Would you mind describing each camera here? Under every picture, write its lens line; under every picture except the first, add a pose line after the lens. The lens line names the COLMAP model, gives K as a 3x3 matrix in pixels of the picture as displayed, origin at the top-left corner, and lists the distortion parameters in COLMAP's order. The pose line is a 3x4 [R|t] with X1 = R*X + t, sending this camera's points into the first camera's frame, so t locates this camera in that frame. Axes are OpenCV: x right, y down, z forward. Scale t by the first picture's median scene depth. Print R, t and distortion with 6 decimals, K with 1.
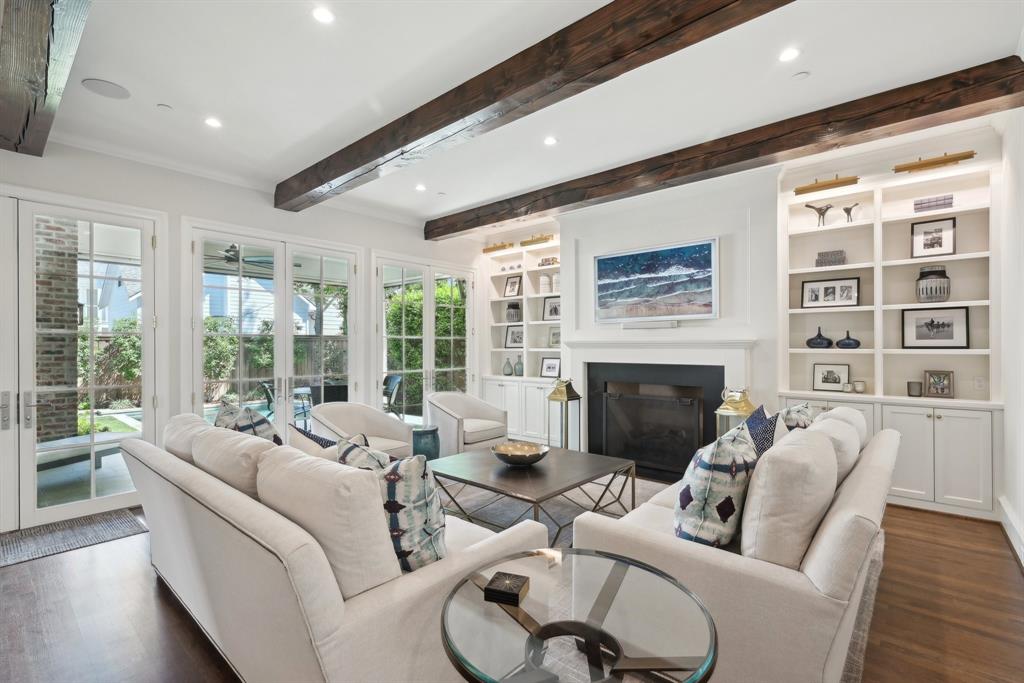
lens RADIAL K [[463.9, 0, 516.1], [0, 463.9, 342.5], [0, 0, 1]] dist [-0.001775, 0.000328]
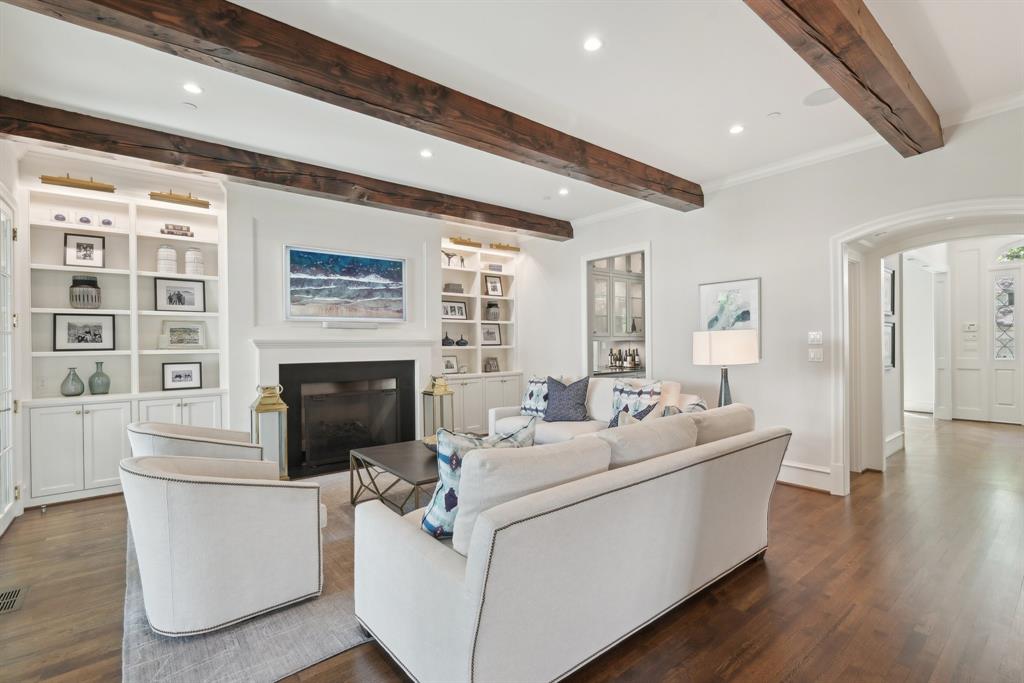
lens RADIAL K [[463.9, 0, 516.1], [0, 463.9, 342.5], [0, 0, 1]] dist [-0.001775, 0.000328]
pose [[0.176138, 0.003352, 0.984360, -0.728710], [0.002068, 0.999991, -0.003775, 0.006763], [-0.984363, 0.002700, 0.176130, 0.466249]]
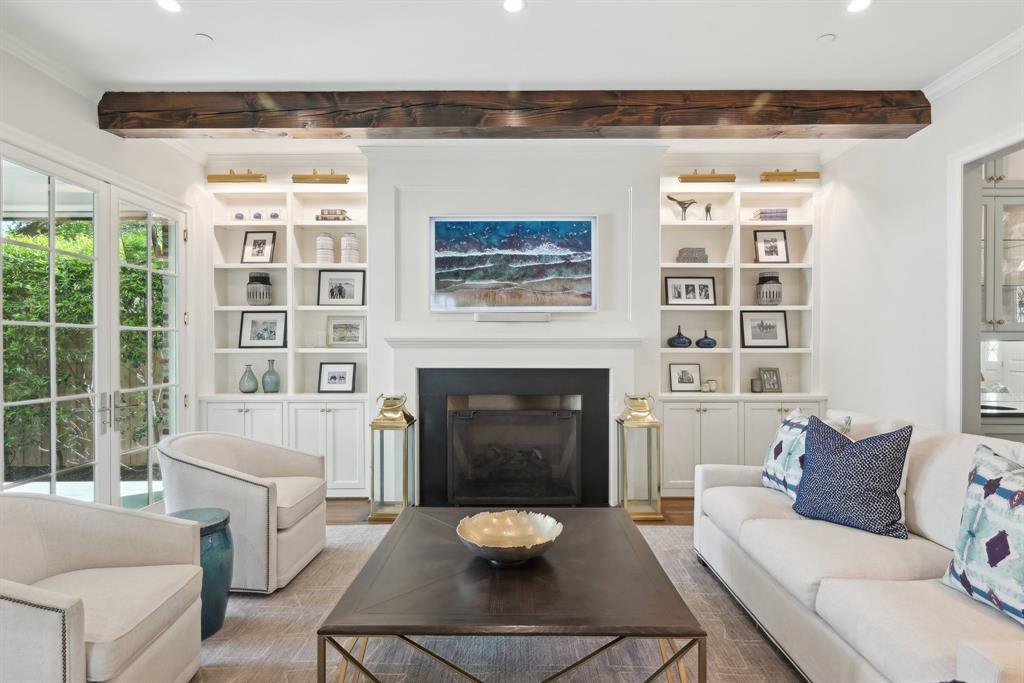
lens RADIAL K [[519.4, 0, 514.3], [0, 519.4, 346.3], [0, 0, 1]] dist [-0.000321, 0.000602]
pose [[0.758035, 0.000801, 0.652214, -0.282135], [-0.006770, 0.999955, 0.006641, 0.004418], [-0.652179, -0.009450, 0.758006, 0.371096]]
